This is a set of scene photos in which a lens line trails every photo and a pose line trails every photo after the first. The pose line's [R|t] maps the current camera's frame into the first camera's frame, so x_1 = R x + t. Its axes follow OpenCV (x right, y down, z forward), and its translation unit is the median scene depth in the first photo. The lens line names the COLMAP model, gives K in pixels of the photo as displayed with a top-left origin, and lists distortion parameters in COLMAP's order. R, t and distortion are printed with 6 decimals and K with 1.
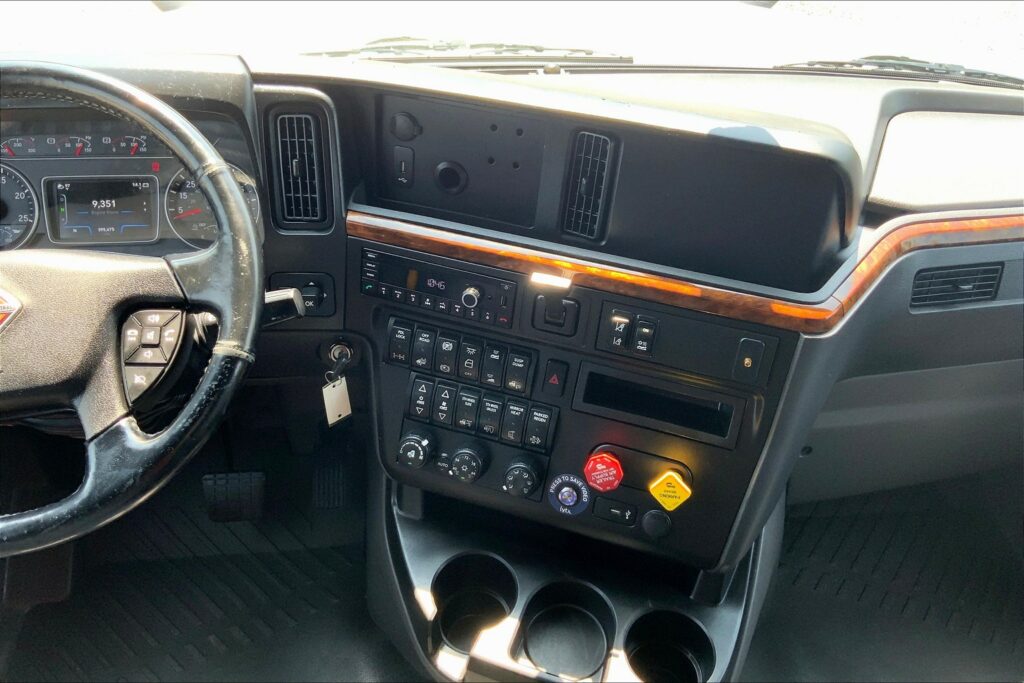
lens RADIAL K [[859.1, 0, 503.2], [0, 859.1, 344.4], [0, 0, 1]] dist [0.071725, -0.136633]
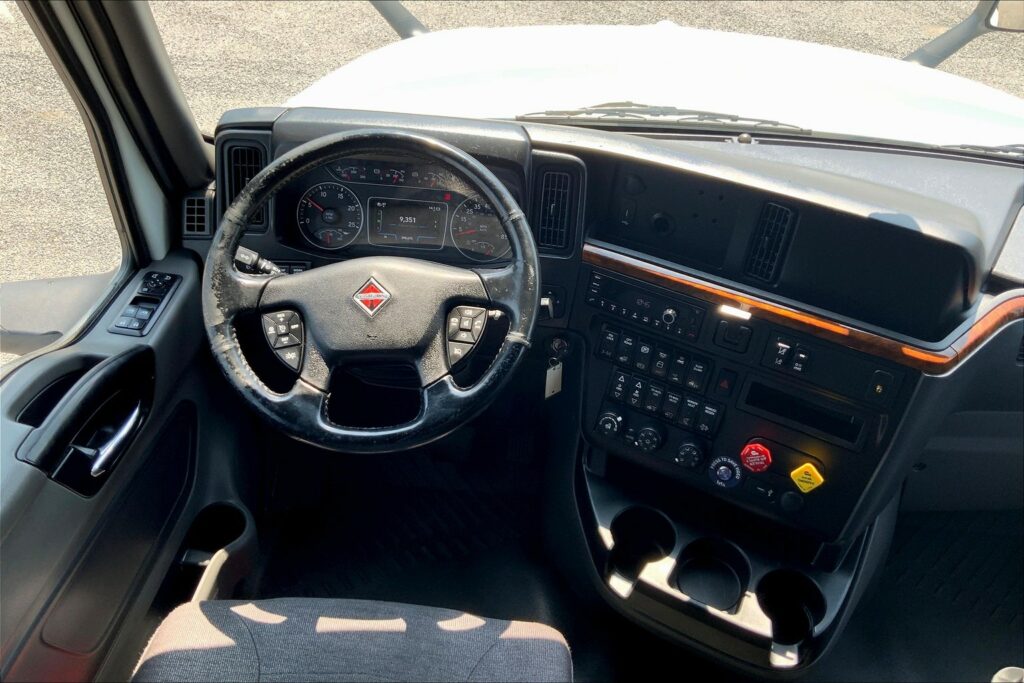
lens RADIAL K [[859.1, 0, 505.8], [0, 859.1, 340.9], [0, 0, 1]] dist [0.071725, -0.136633]
pose [[0.984113, 0.113091, -0.136862, -0.098688], [-0.111981, 0.993585, 0.015807, -0.008580], [0.137772, -0.000230, 0.990464, -0.366626]]
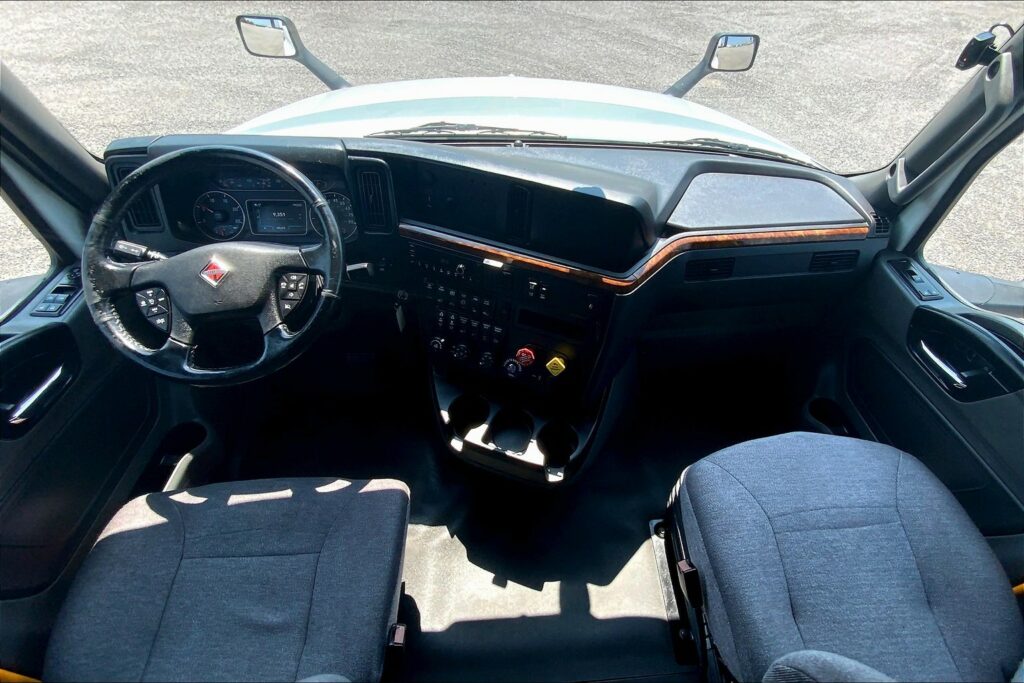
lens RADIAL K [[498.2, 0, 557.4], [0, 498.2, 365.7], [0, 0, 1]] dist [0.004021, -0.004192]
pose [[0.999618, 0.027520, 0.002379, 0.185708], [-0.027547, 0.986804, 0.159561, -0.023085], [0.002044, -0.159565, 0.987185, -0.176926]]
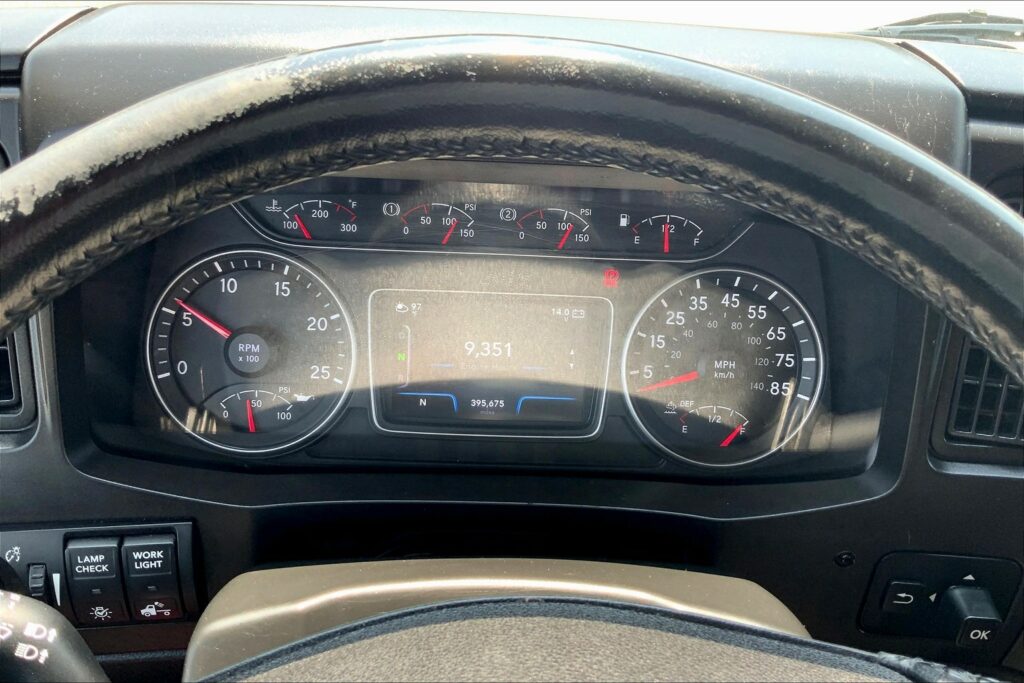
lens RADIAL K [[859.1, 0, 514.2], [0, 859.1, 339.4], [0, 0, 1]] dist [0.071725, -0.136633]
pose [[0.996063, 0.069448, -0.055097, -0.444194], [-0.068686, 0.997516, 0.015611, -0.184962], [0.056044, -0.011765, 0.998359, 0.567892]]
